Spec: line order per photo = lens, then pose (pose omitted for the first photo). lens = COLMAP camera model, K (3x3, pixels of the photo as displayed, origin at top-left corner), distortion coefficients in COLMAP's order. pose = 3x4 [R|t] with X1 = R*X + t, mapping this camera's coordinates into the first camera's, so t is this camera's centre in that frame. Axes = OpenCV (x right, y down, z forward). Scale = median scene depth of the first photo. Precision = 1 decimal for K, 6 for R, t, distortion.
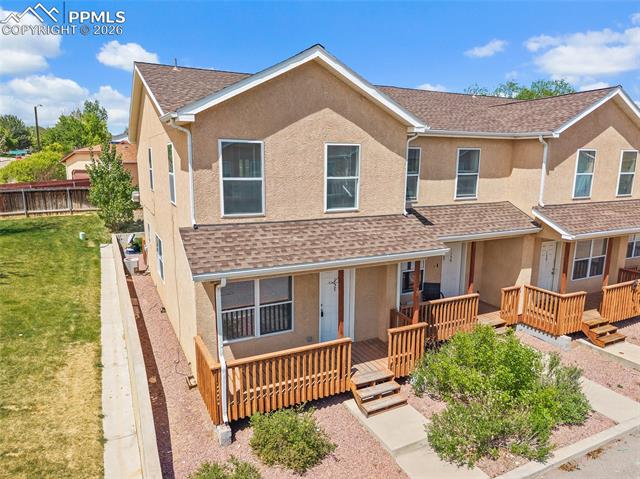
lens RADIAL K [[433.7, 0, 320.0], [0, 433.7, 239.5], [0, 0, 1]] dist [0.000911, -0.002002]
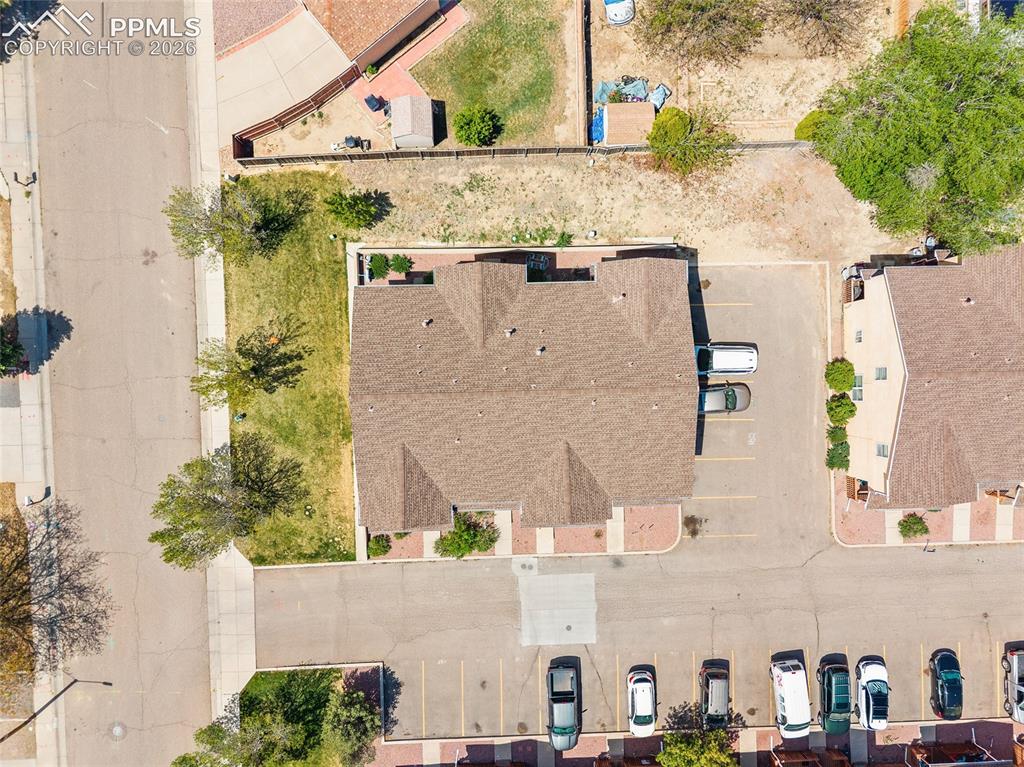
lens RADIAL K [[694.0, 0, 512.0], [0, 694.0, 383.5], [0, 0, 1]] dist [0.000911, -0.002002]
pose [[0.904501, 0.425856, 0.022916, 0.113707], [-0.098883, 0.157146, 0.982613, -4.767977], [0.414851, -0.891040, 0.184248, 1.175474]]
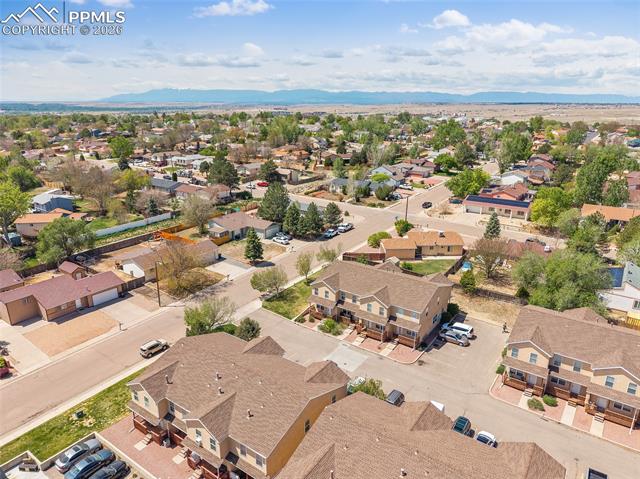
lens RADIAL K [[433.7, 0, 320.0], [0, 433.7, 239.5], [0, 0, 1]] dist [0.000911, -0.002002]
pose [[0.464243, 0.257825, -0.847352, 6.360538], [-0.162659, 0.965241, 0.204578, -2.677890], [0.870644, 0.042856, 0.490044, -2.989560]]
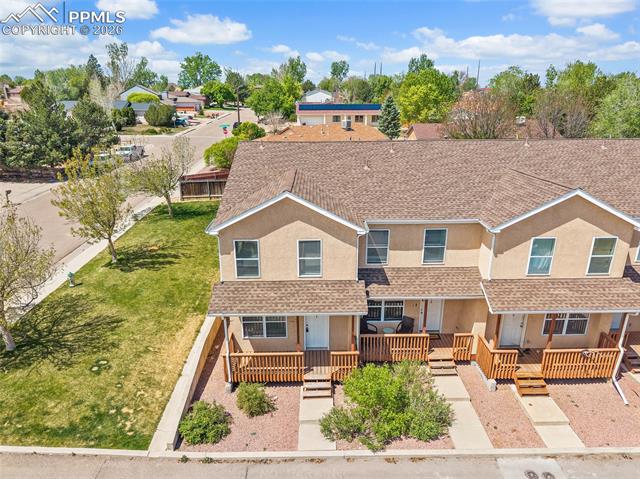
lens RADIAL K [[432.9, 0, 320.6], [0, 432.9, 235.3], [0, 0, 1]] dist [0.002209, -0.000198]
pose [[0.903490, 0.124296, -0.410191, 0.744856], [-0.069327, 0.986805, 0.146322, -0.468339], [0.422966, -0.103763, 0.900185, -0.449284]]
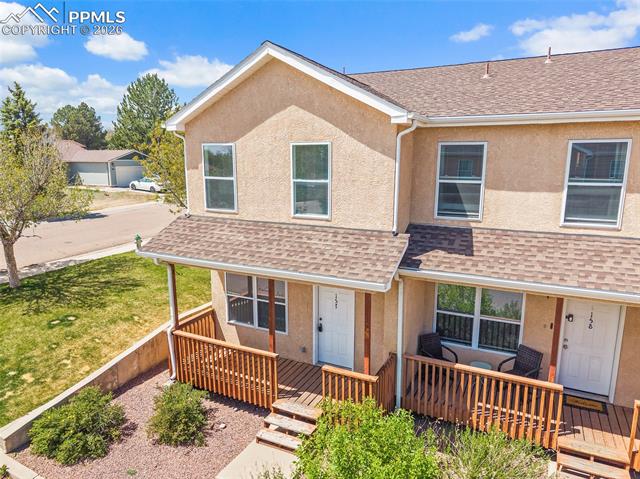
lens RADIAL K [[433.7, 0, 320.0], [0, 433.7, 239.5], [0, 0, 1]] dist [0.000911, -0.002002]
pose [[0.598343, 0.140455, -0.788834, 0.777944], [-0.142261, 0.987496, 0.067921, -0.085378], [0.788510, 0.071580, 0.610842, 0.471390]]
